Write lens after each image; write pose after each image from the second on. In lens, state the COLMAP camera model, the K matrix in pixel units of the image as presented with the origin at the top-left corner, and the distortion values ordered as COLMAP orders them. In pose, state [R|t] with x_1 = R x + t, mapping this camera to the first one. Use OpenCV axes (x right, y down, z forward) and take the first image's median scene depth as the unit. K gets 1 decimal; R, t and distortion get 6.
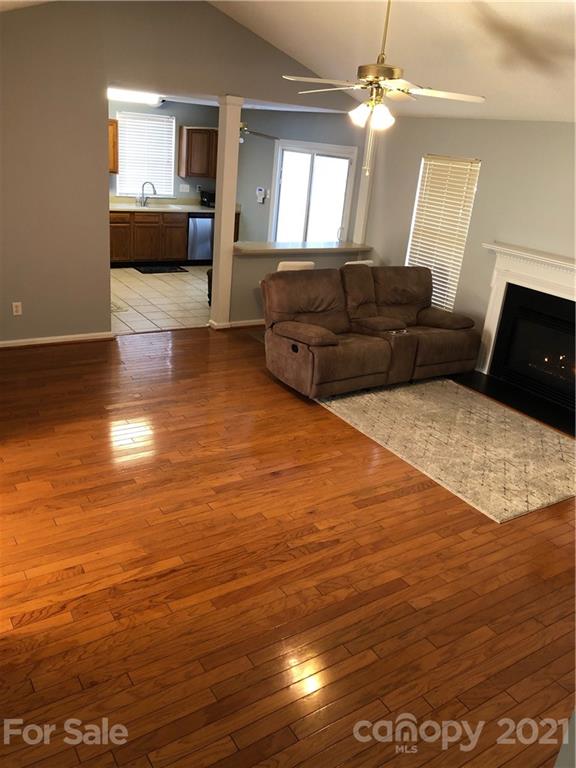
lens RADIAL K [[622.3, 0, 288.0], [0, 622.3, 384.0], [0, 0, 1]] dist [0.077609, -0.111565]
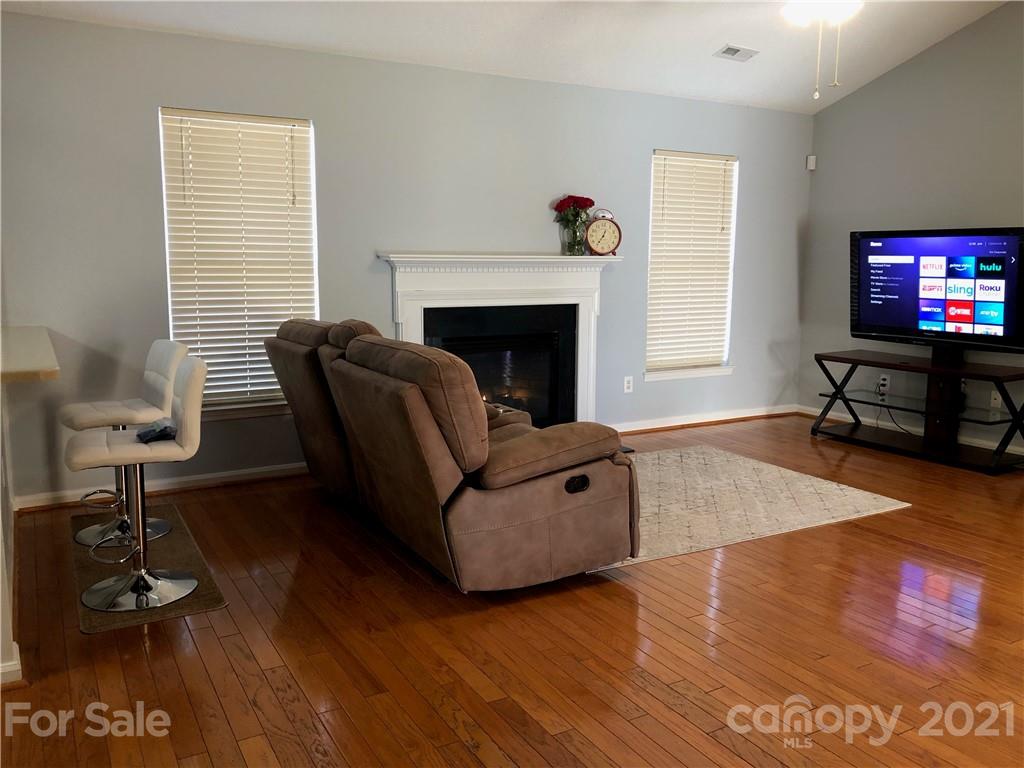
lens RADIAL K [[829.7, 0, 510.9], [0, 829.7, 377.4], [0, 0, 1]] dist [0.077609, -0.111565]
pose [[0.054069, -0.229554, 0.971793, -0.521299], [0.363170, 0.911087, 0.195008, -0.245229], [-0.930153, 0.342382, 0.132628, 0.886233]]
